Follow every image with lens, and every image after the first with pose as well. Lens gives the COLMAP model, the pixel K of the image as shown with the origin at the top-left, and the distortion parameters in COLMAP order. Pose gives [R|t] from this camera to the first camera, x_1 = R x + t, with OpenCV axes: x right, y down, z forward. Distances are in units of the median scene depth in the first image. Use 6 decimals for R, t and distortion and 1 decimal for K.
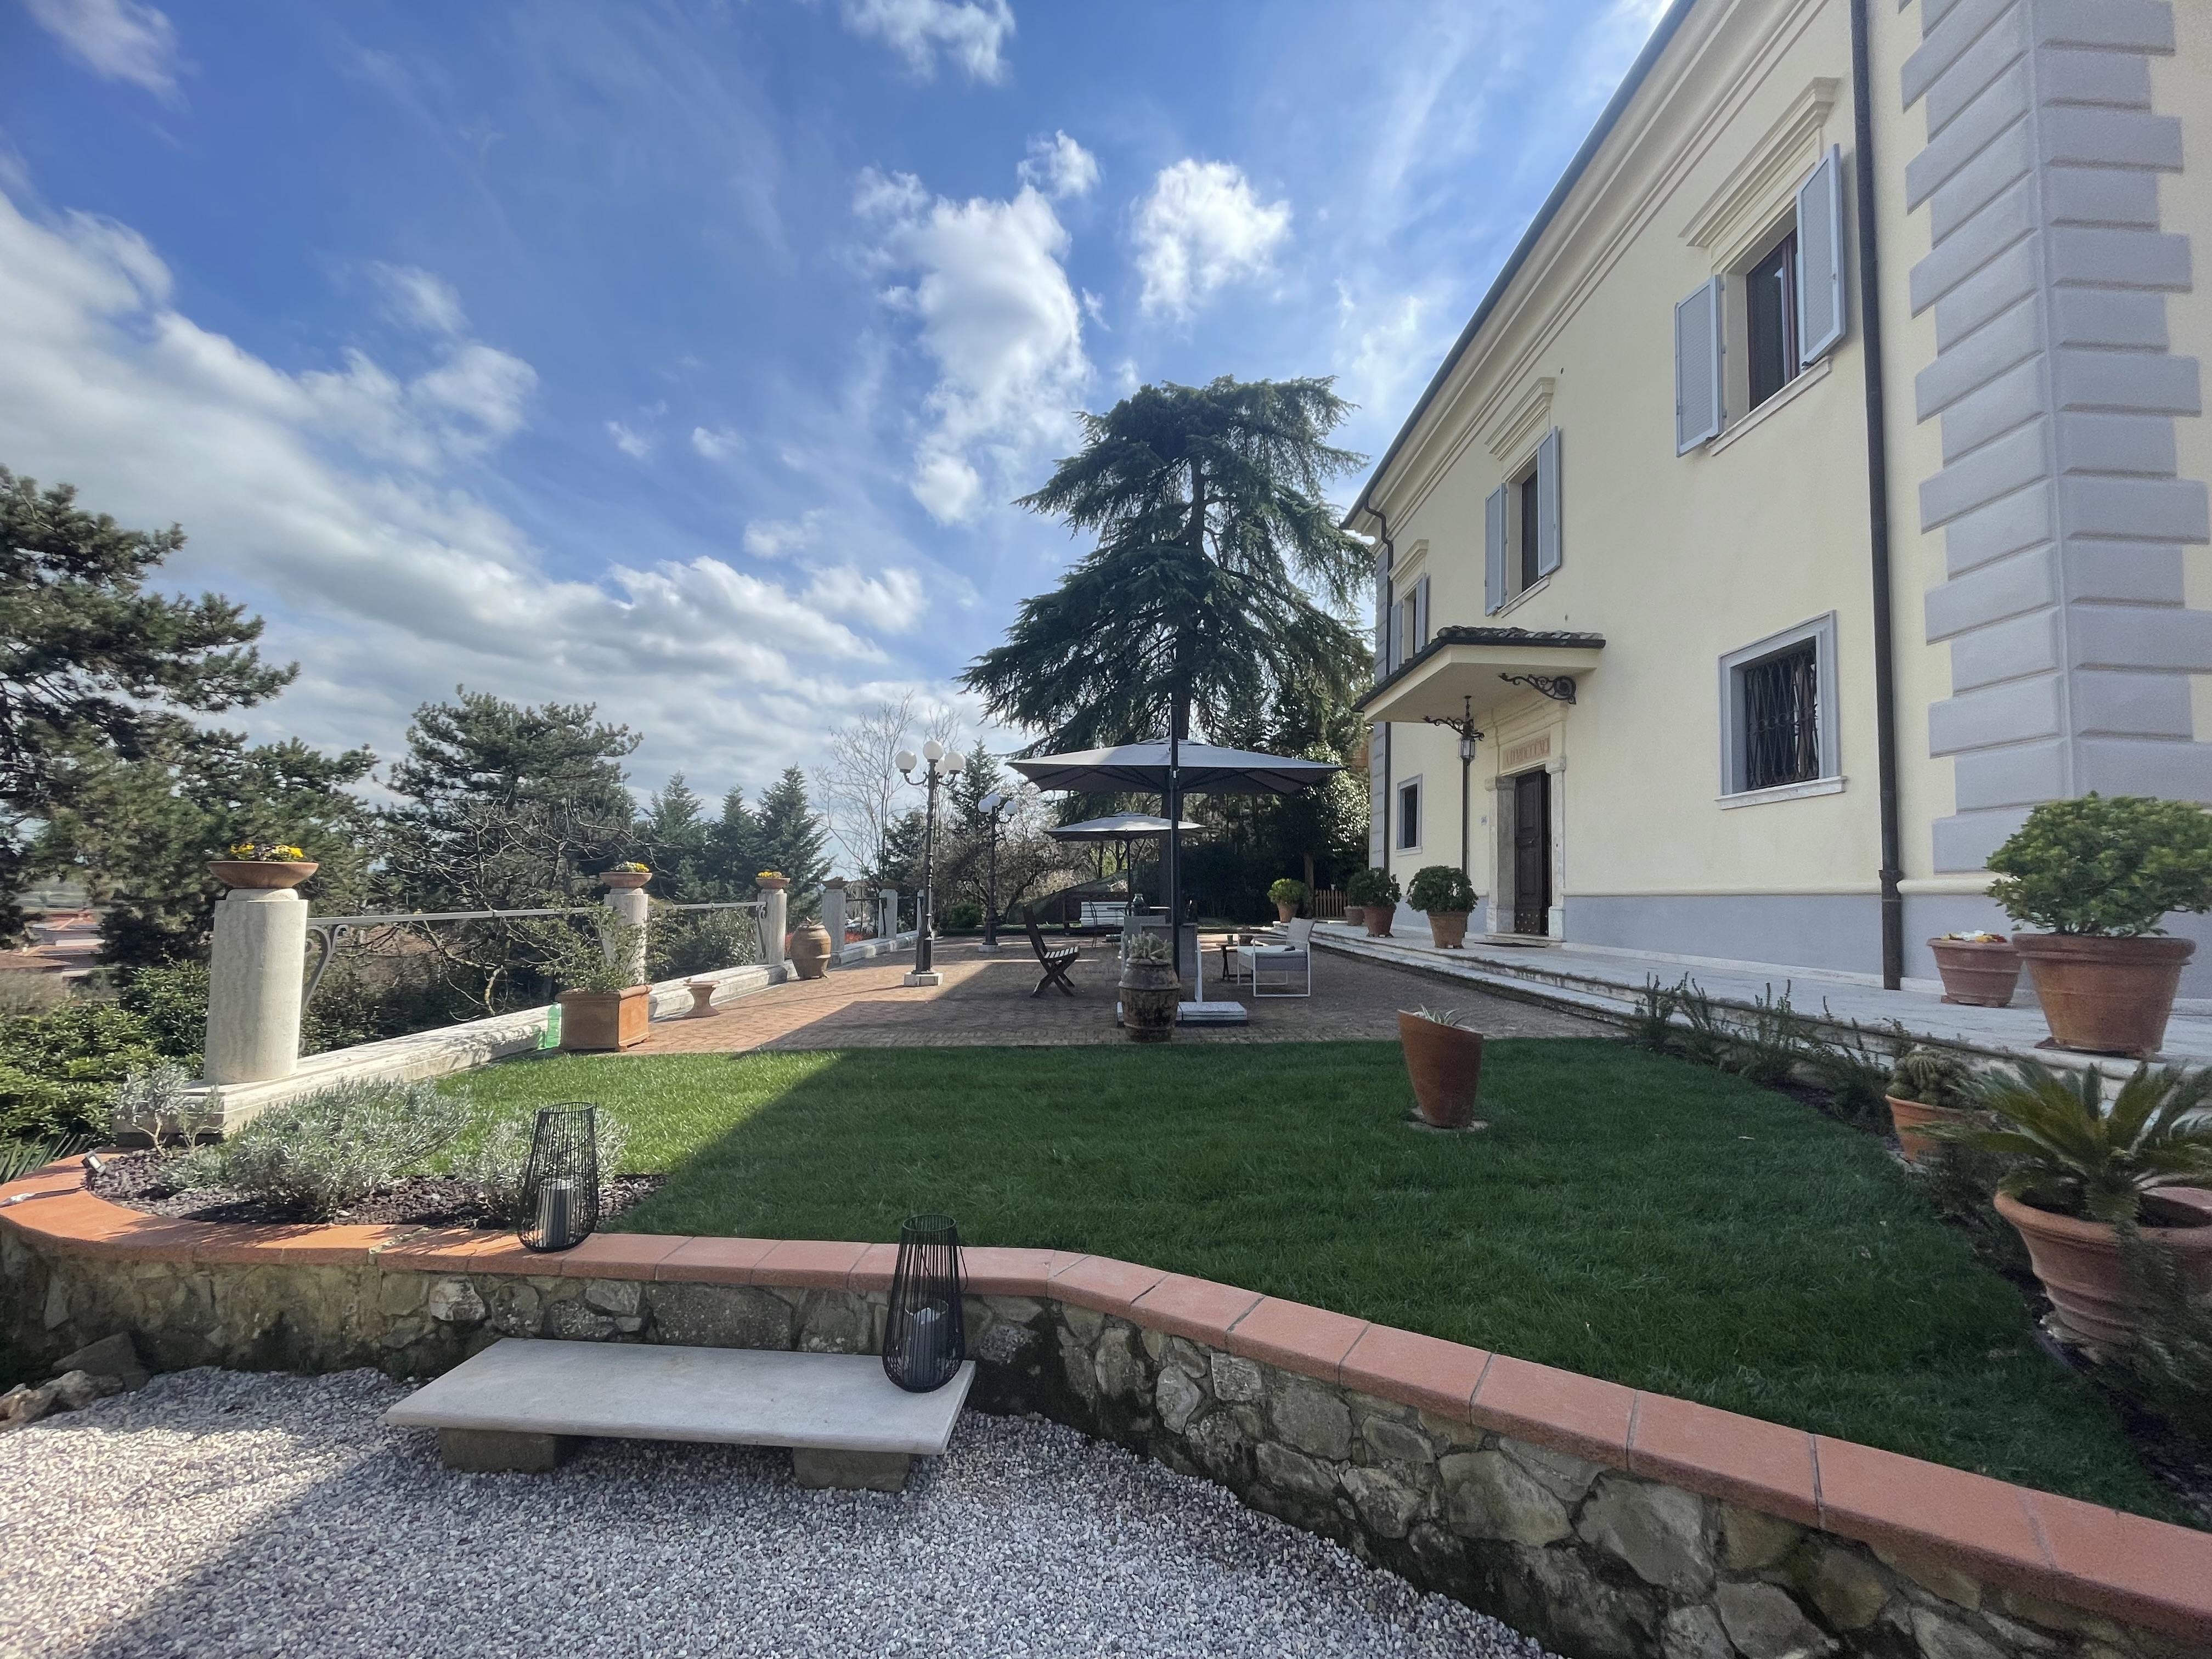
lens RADIAL K [[895.3, 0, 1107.8], [0, 895.3, 828.6], [0, 0, 1]] dist [-0.001730, -0.000859]
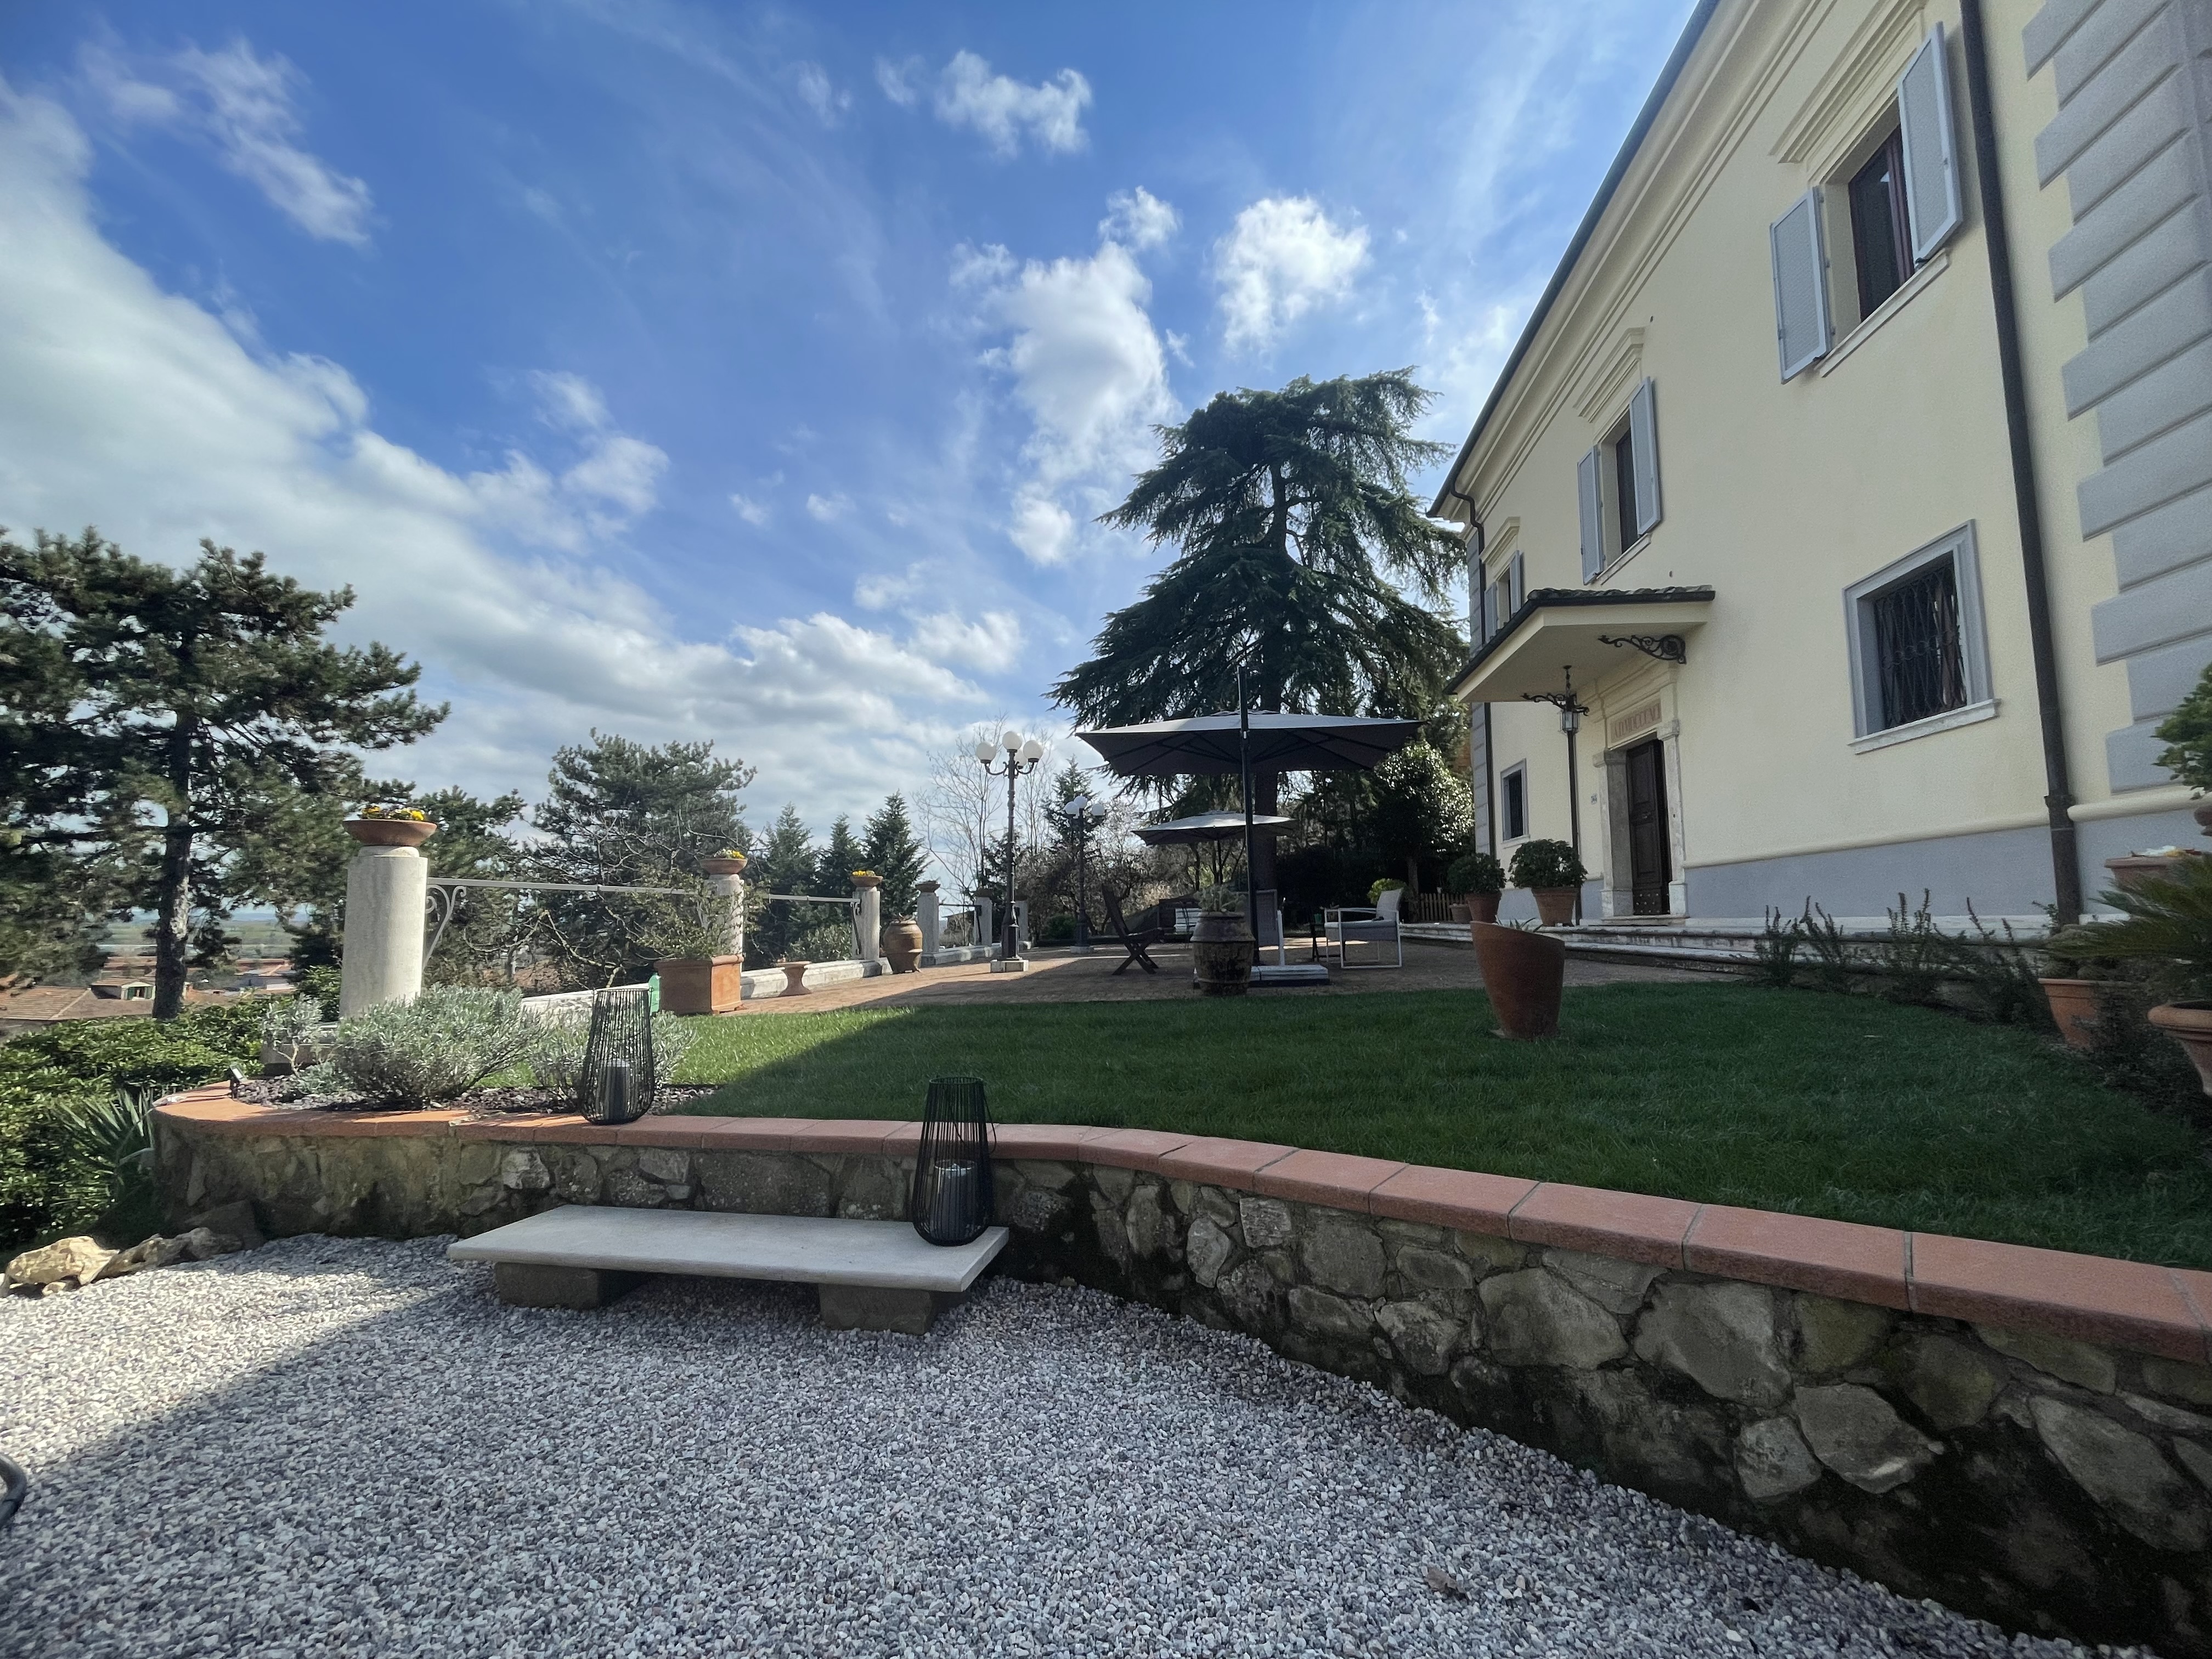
lens RADIAL K [[895.3, 0, 1107.8], [0, 895.3, 828.6], [0, 0, 1]] dist [-0.001730, -0.000859]
pose [[0.992892, -0.038689, -0.112554, 0.019775], [0.034972, 0.998782, -0.034807, 0.044583], [0.113764, 0.030623, 0.993036, 0.005693]]
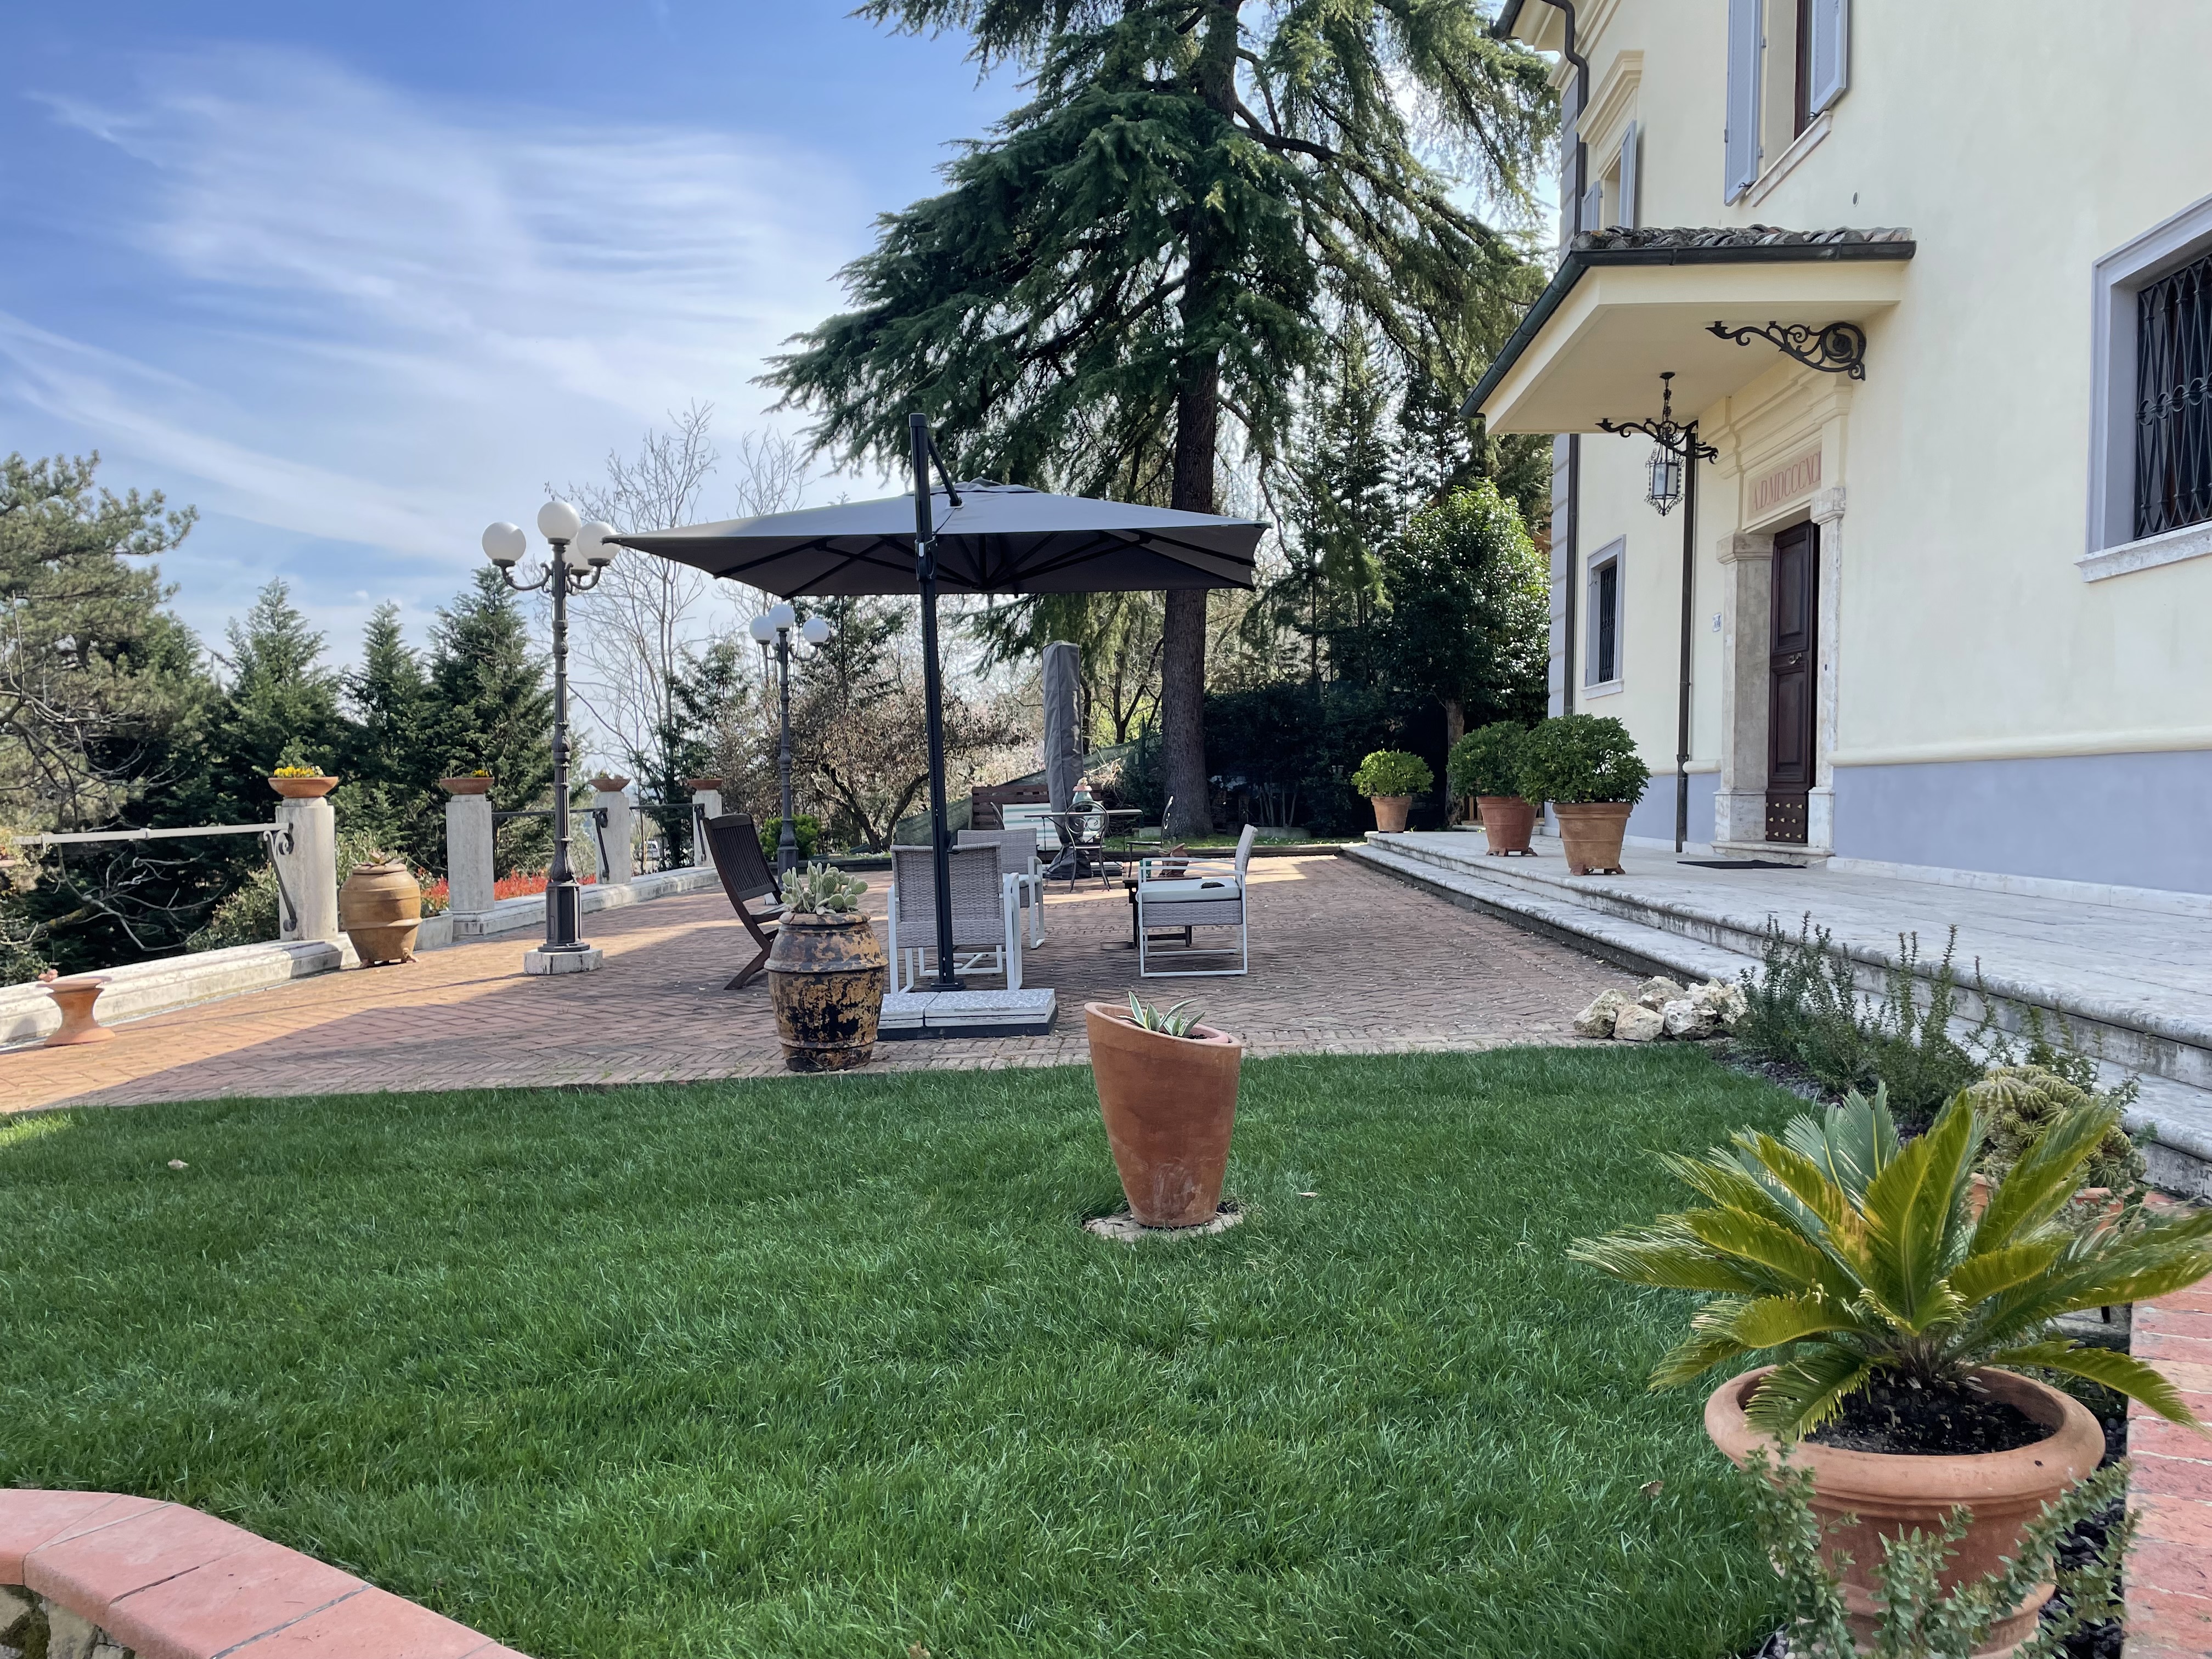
lens RADIAL K [[1667.5, 0, 1121.9], [0, 1667.5, 842.8], [0, 0, 1]] dist [0.106563, -0.141278]
pose [[0.998931, -0.028519, -0.036368, 0.136787], [0.032184, 0.994000, 0.104538, 0.004718], [0.033168, -0.105597, 0.993856, 0.023904]]
